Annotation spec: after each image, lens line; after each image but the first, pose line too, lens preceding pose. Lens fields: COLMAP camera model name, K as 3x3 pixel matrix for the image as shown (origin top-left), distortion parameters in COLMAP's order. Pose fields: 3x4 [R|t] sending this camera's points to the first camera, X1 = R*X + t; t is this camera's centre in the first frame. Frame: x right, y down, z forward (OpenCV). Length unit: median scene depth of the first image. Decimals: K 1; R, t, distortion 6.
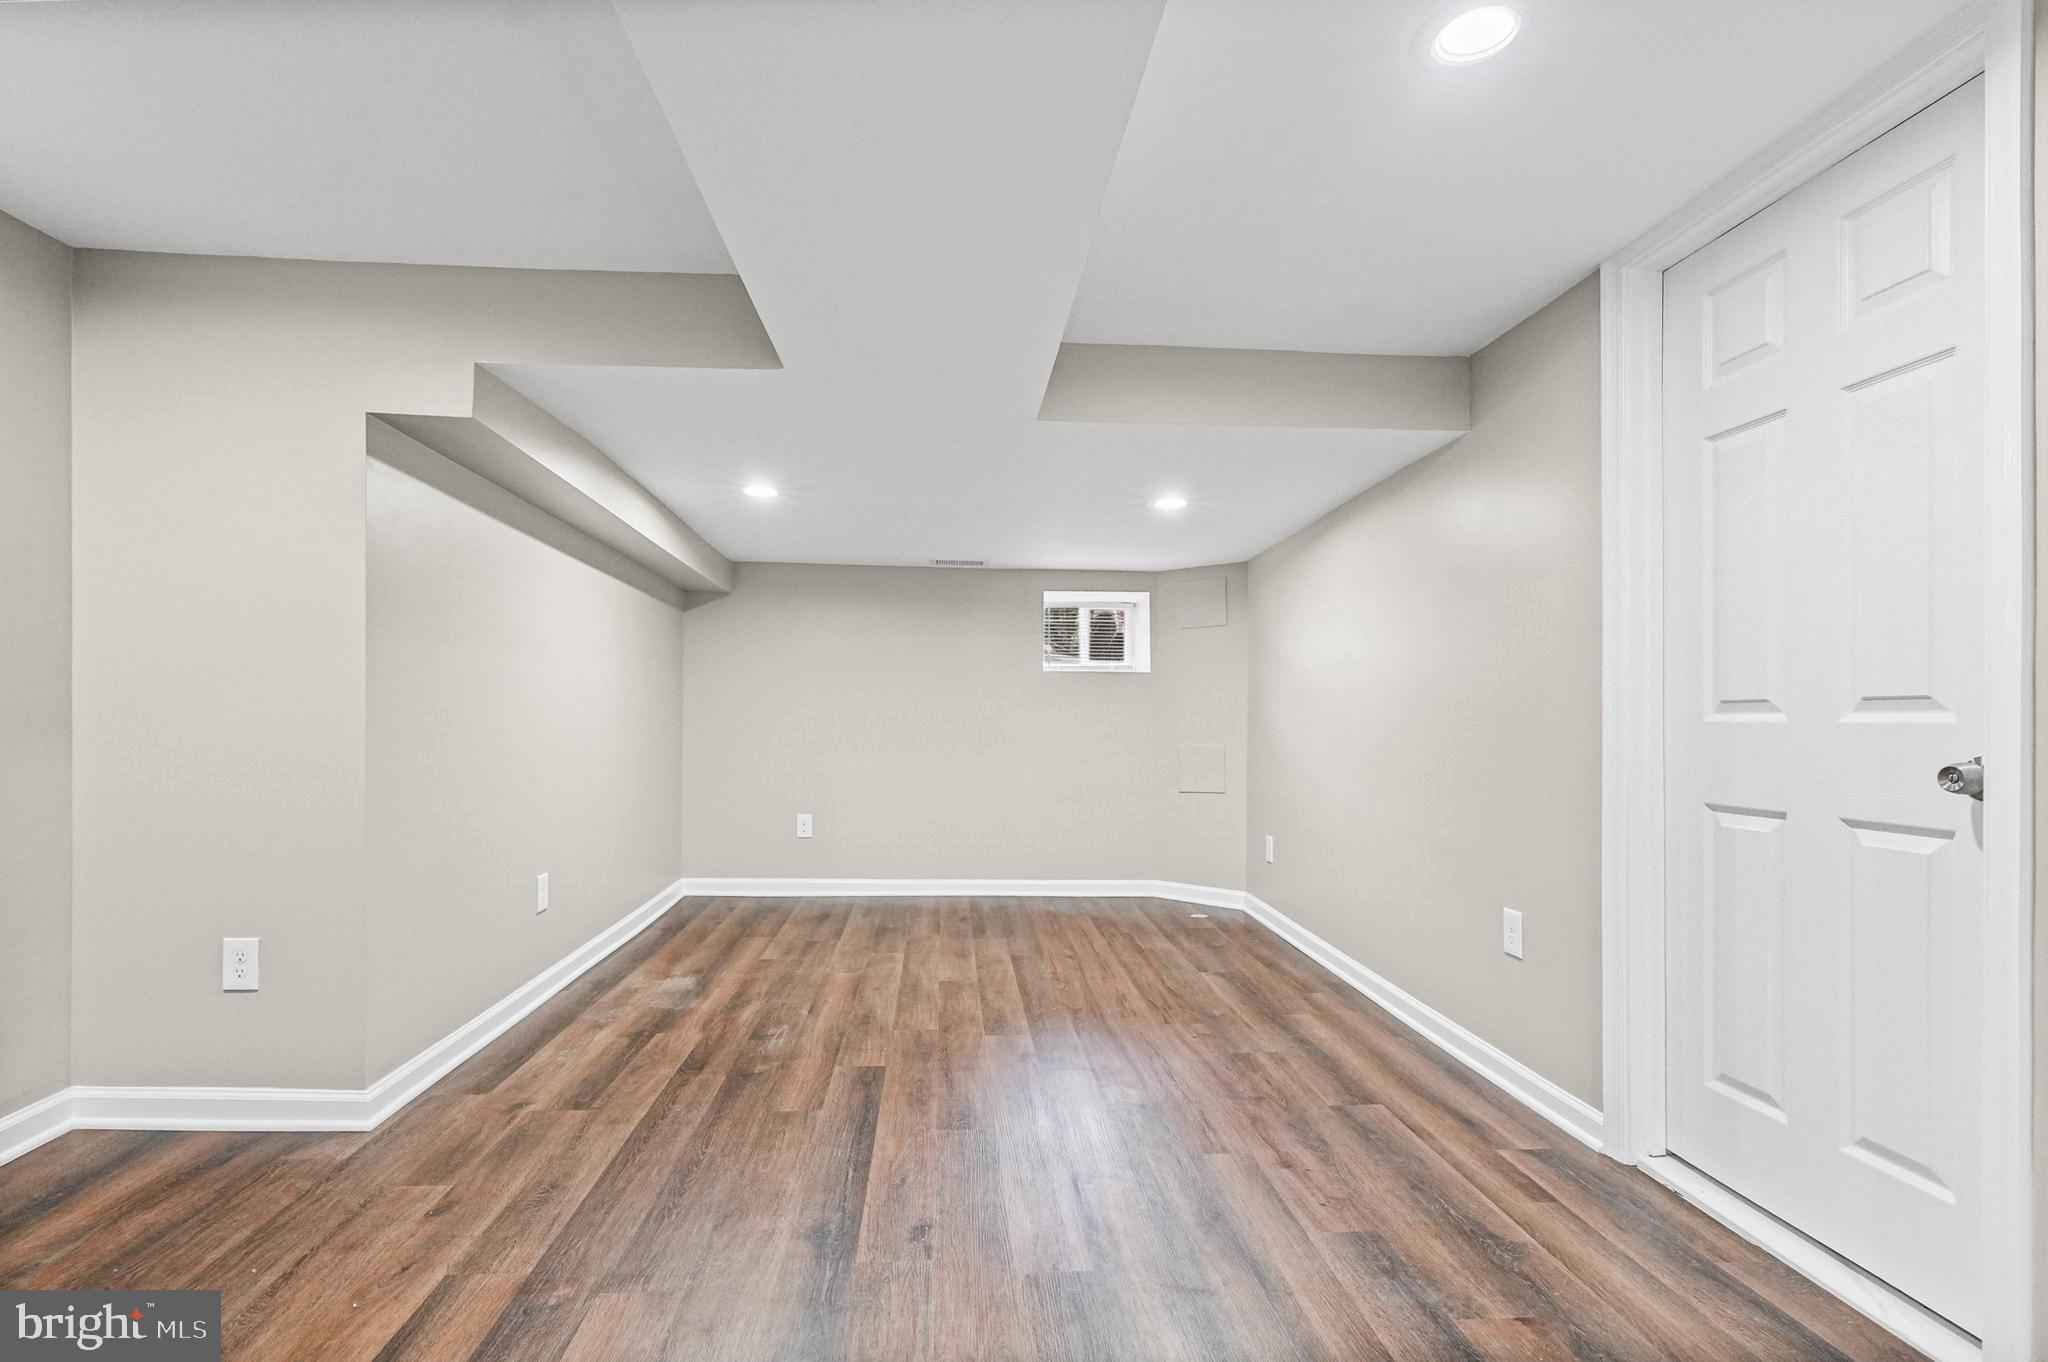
lens RADIAL K [[924.8, 0, 1016.9], [0, 924.8, 689.4], [0, 0, 1]] dist [-0.002622, 0.001327]
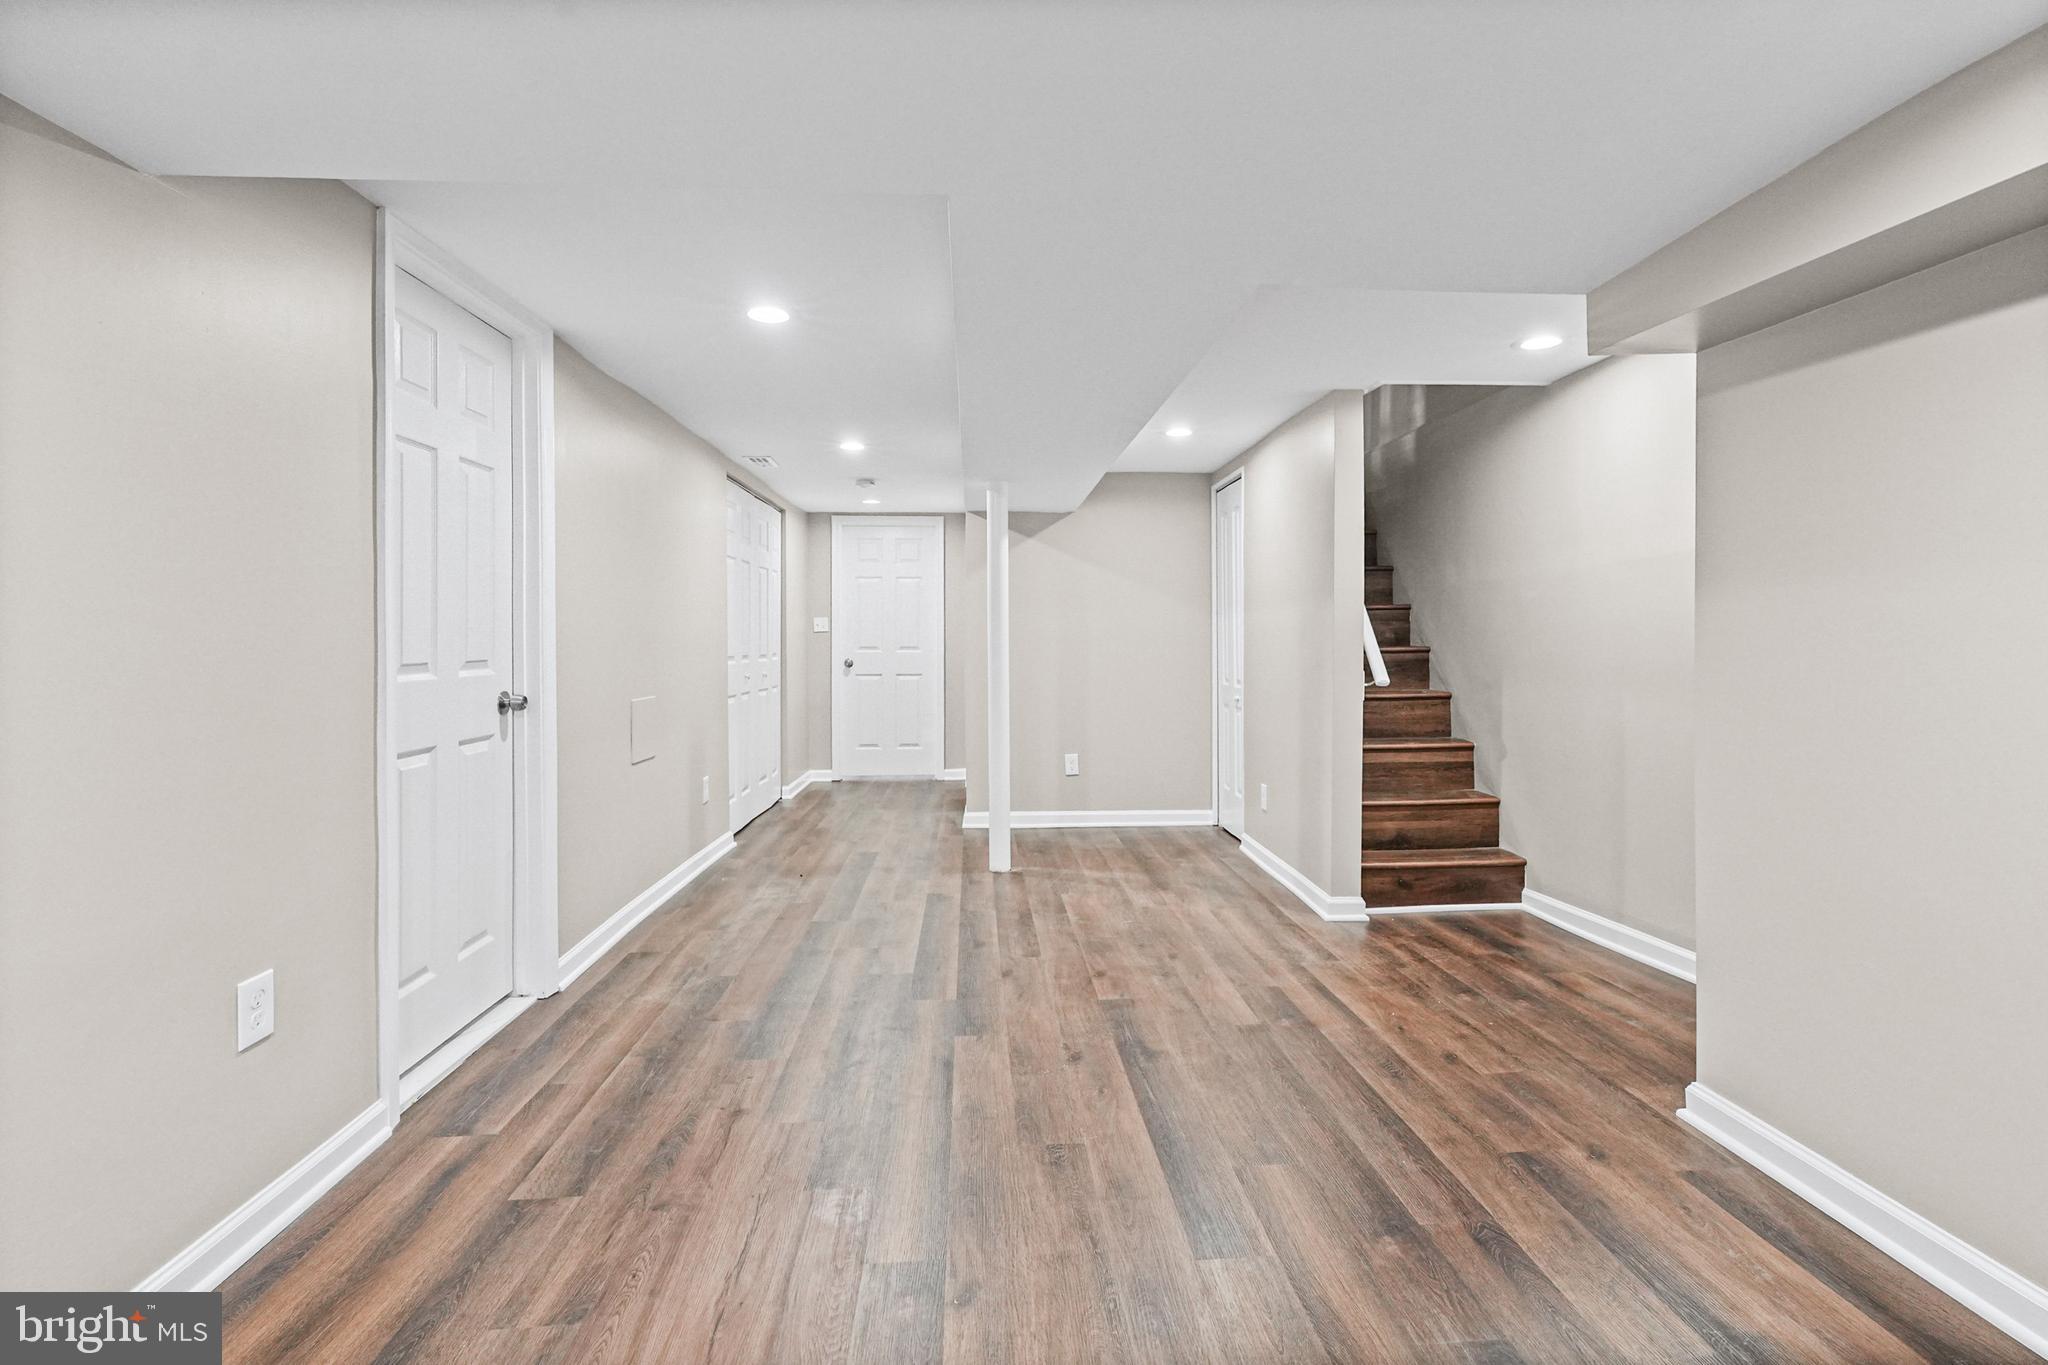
lens RADIAL K [[924.8, 0, 1024.9], [0, 924.8, 669.7], [0, 0, 1]] dist [-0.002622, 0.001327]
pose [[-0.999802, 0.001937, 0.019784, -0.051166], [0.002027, 0.999988, 0.004498, 0.014803], [-0.019775, 0.004537, -0.999794, 2.018181]]
